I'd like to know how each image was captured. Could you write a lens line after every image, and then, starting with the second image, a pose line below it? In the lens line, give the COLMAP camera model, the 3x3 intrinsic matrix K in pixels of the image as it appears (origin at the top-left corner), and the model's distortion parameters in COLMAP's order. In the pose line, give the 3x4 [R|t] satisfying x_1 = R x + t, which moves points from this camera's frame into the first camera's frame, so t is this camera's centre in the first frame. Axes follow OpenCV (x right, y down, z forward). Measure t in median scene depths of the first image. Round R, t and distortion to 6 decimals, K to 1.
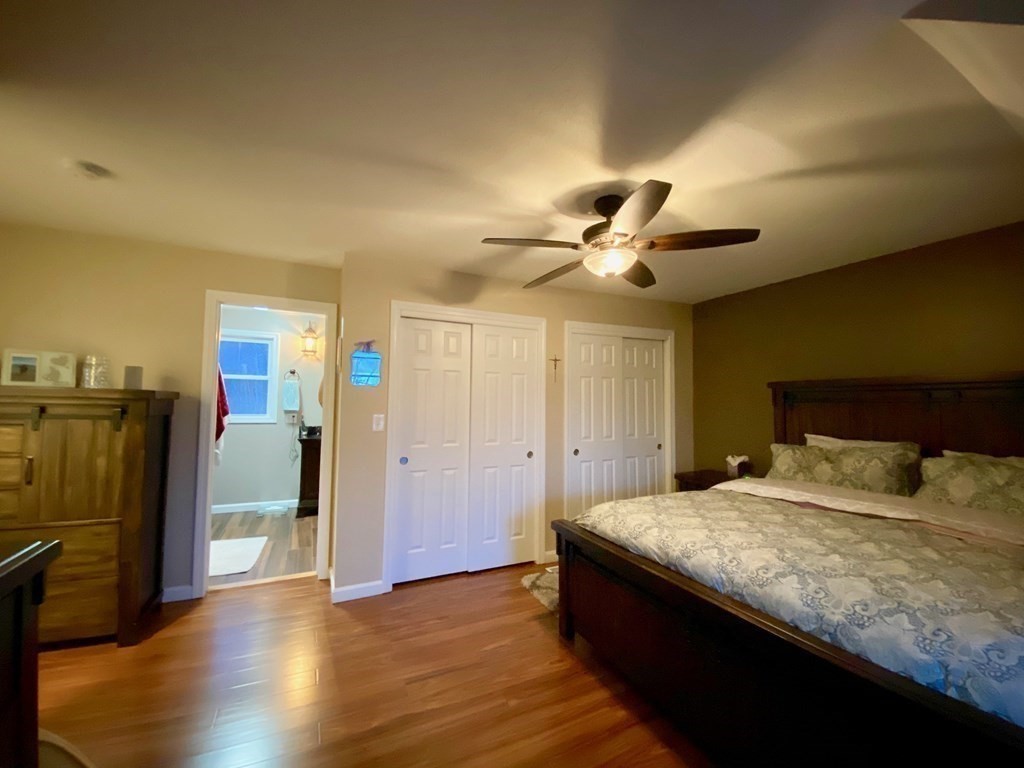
lens RADIAL K [[418.8, 0, 521.4], [0, 418.8, 374.5], [0, 0, 1]] dist [0.001694, -0.006643]
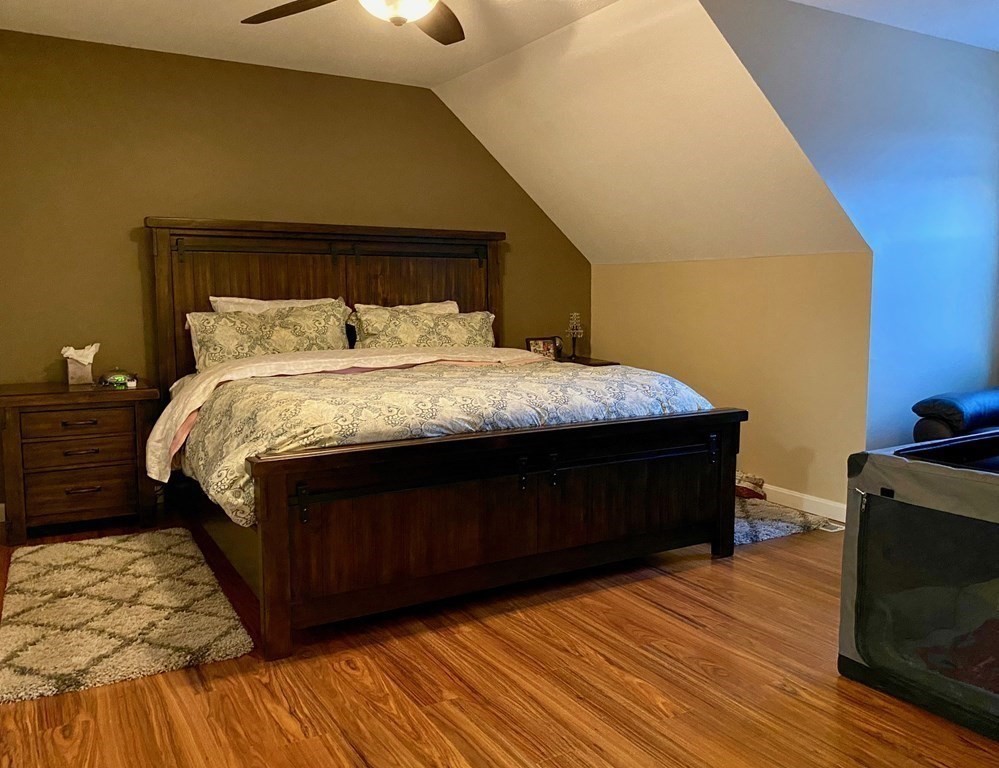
lens RADIAL K [[831.6, 0, 505.4], [0, 831.6, 384.6], [0, 0, 1]] dist [0.001536, -0.032031]
pose [[-0.090567, -0.113684, 0.989380, -0.930427], [-0.059714, 0.992296, 0.108553, 0.136673], [-0.994099, -0.049249, -0.096657, 0.813237]]
